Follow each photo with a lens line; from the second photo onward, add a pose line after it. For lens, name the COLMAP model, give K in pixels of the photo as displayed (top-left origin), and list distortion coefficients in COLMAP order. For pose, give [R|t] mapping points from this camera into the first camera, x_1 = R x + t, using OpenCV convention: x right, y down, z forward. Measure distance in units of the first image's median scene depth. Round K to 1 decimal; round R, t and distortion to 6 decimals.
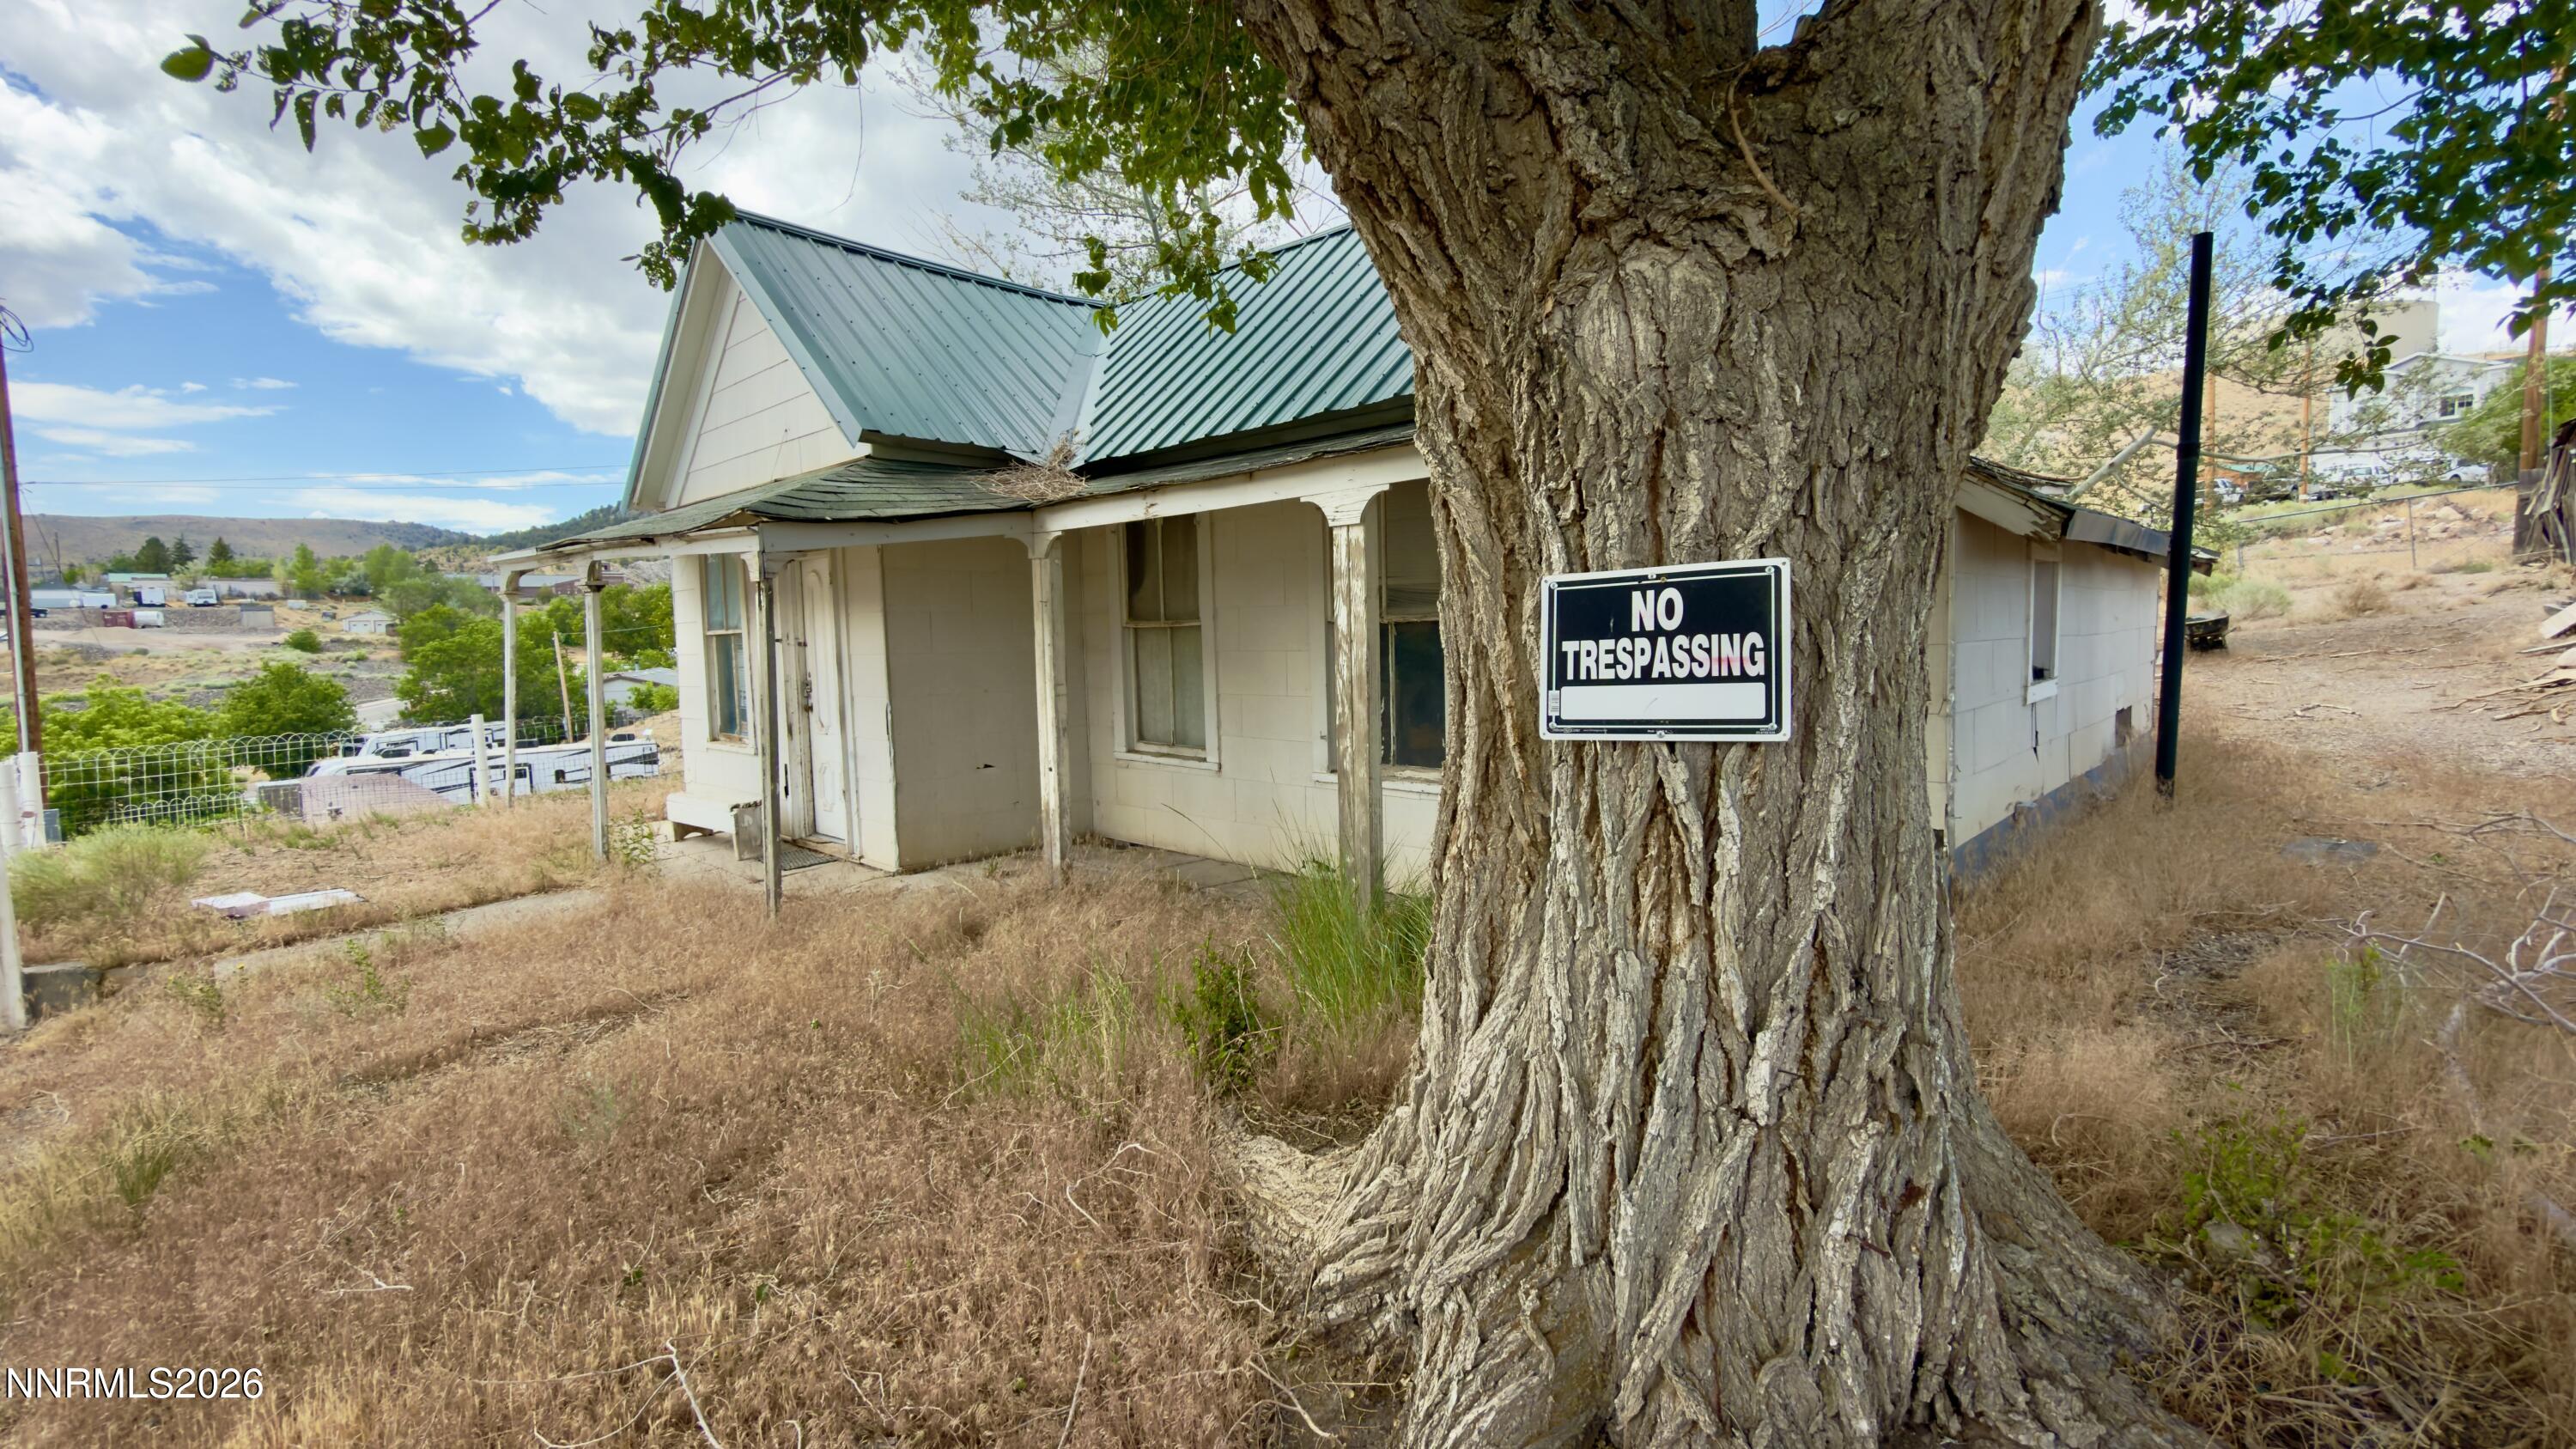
lens RADIAL K [[1164.9, 0, 1286.6], [0, 1164.9, 719.7], [0, 0, 1]] dist [-0.002724, -0.000071]
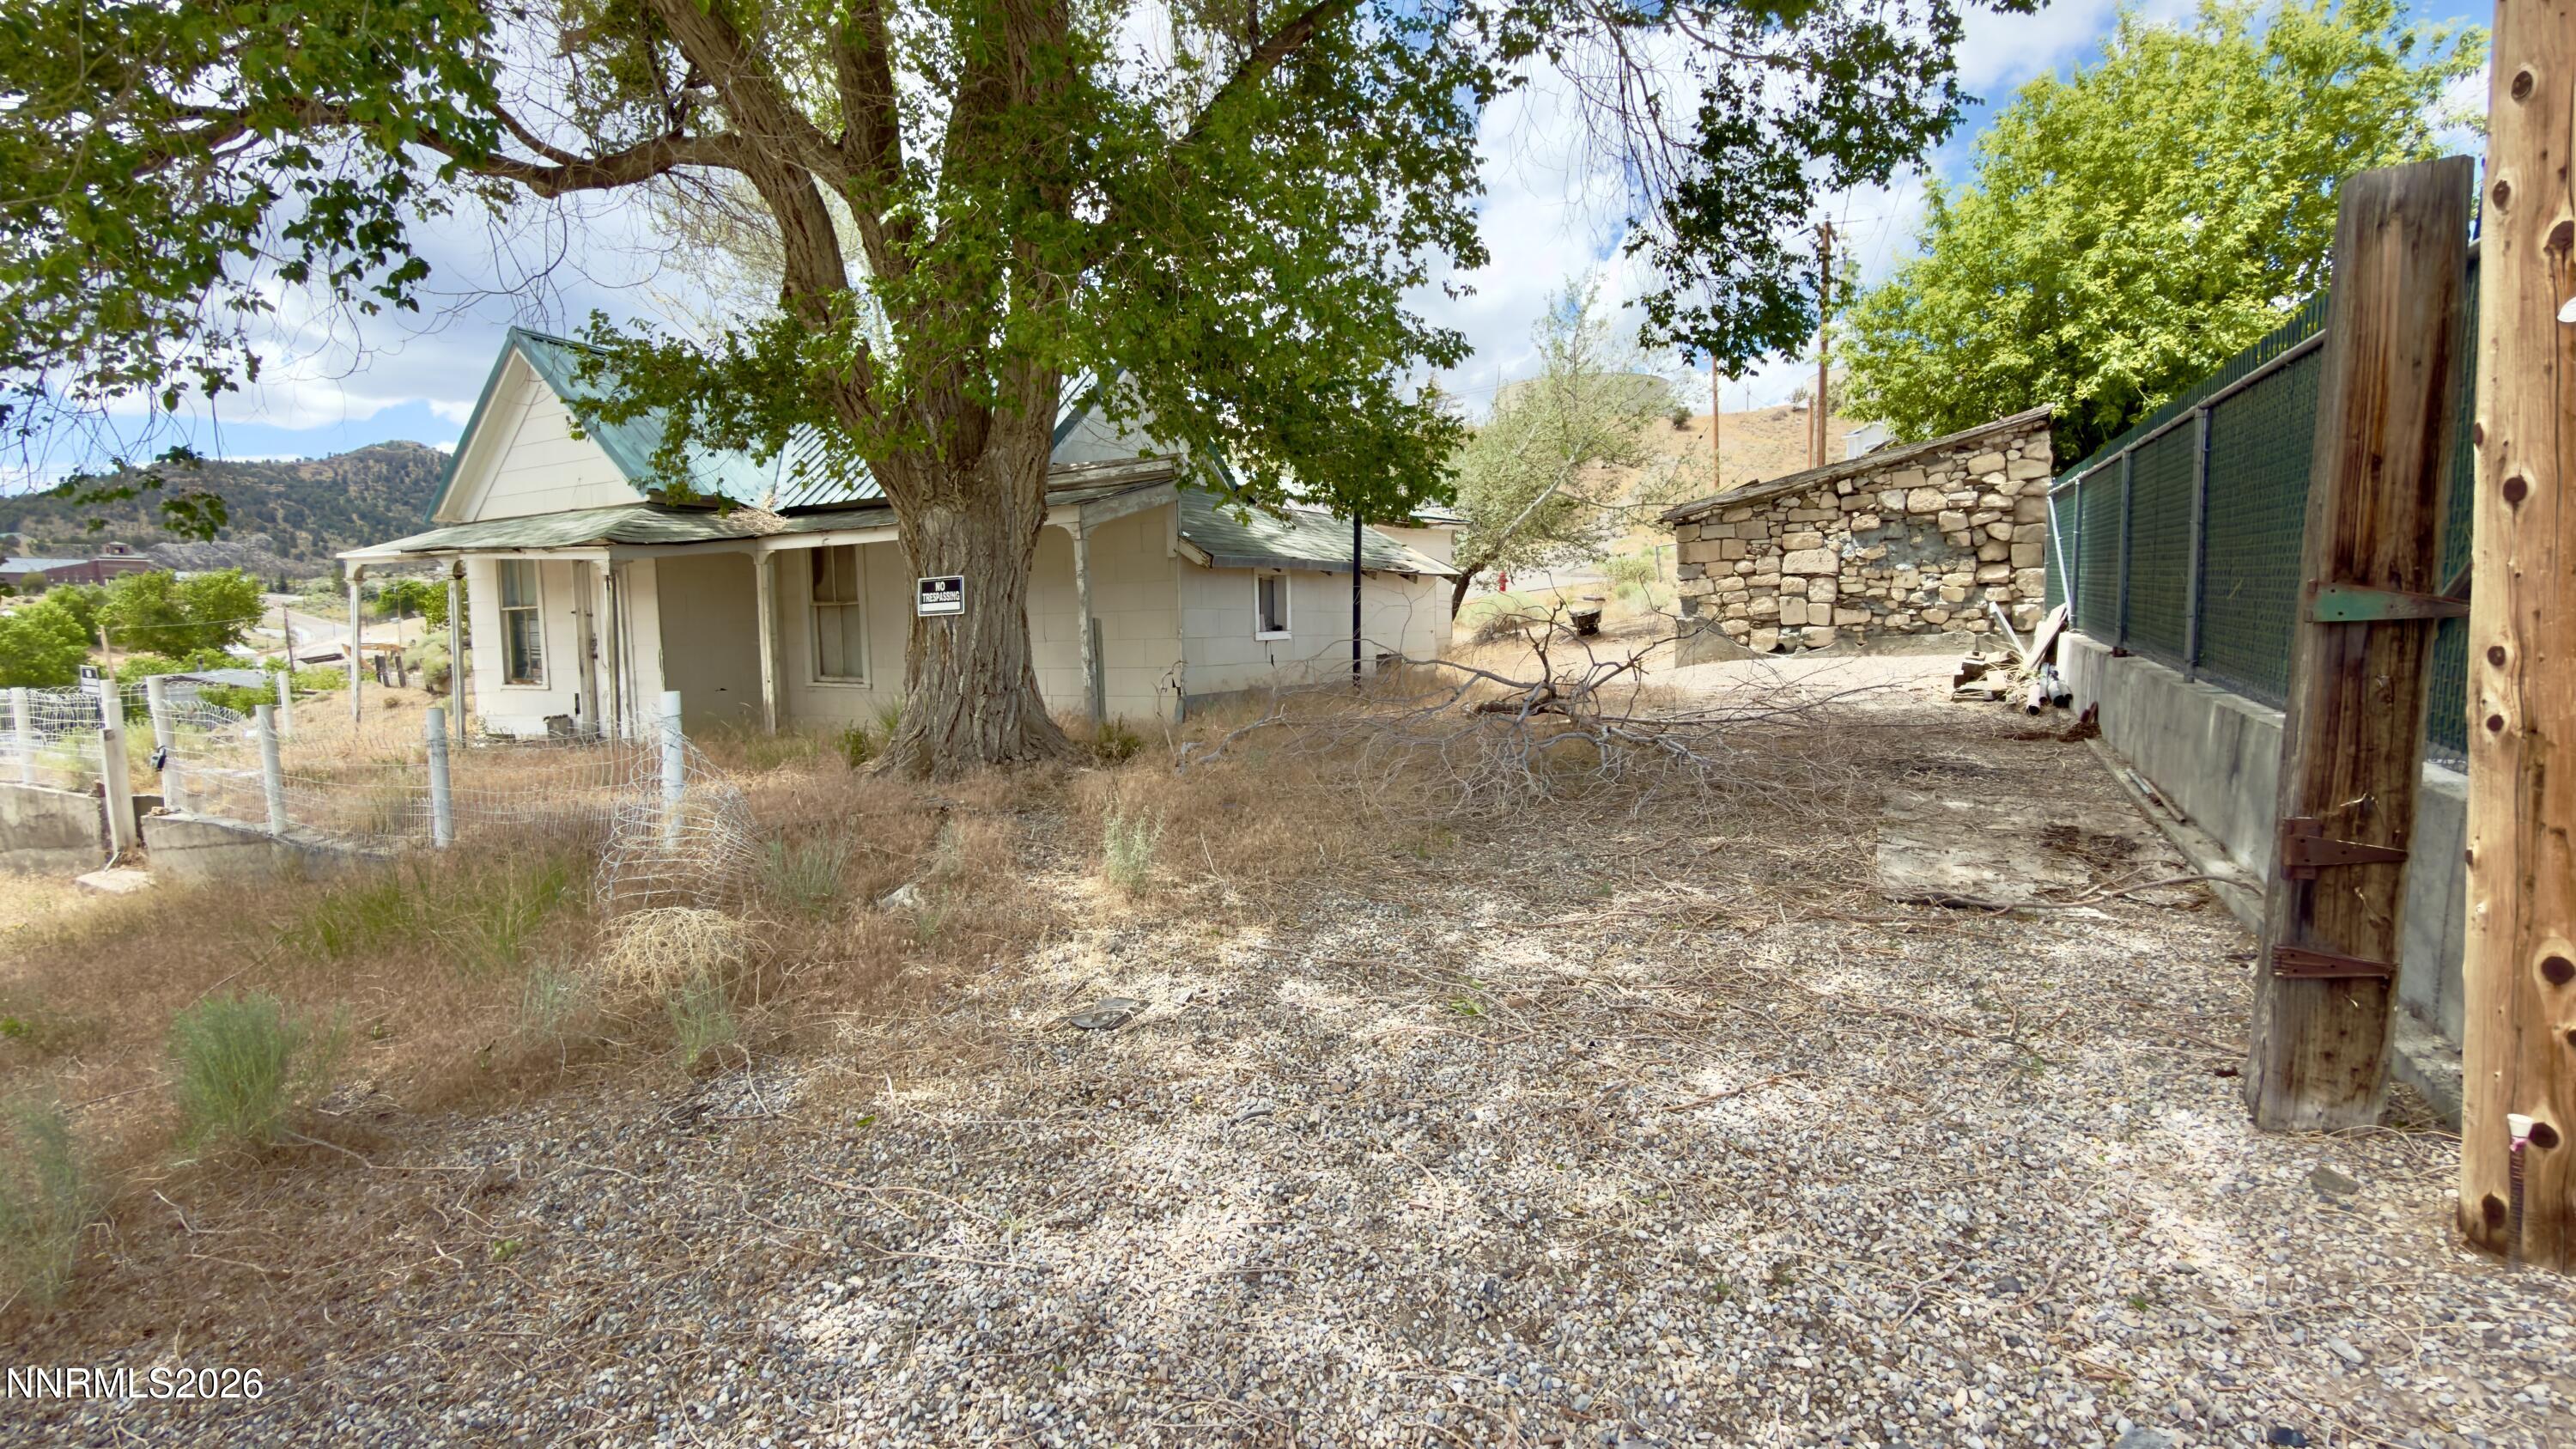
lens RADIAL K [[1231.8, 0, 1292.5], [0, 1231.8, 725.8], [0, 0, 1]] dist [0.001532, 0.000146]
pose [[0.971558, -0.013457, 0.236420, 0.139335], [0.013938, 0.999903, -0.000363, 0.128718], [-0.236392, 0.003648, 0.971651, -1.092236]]
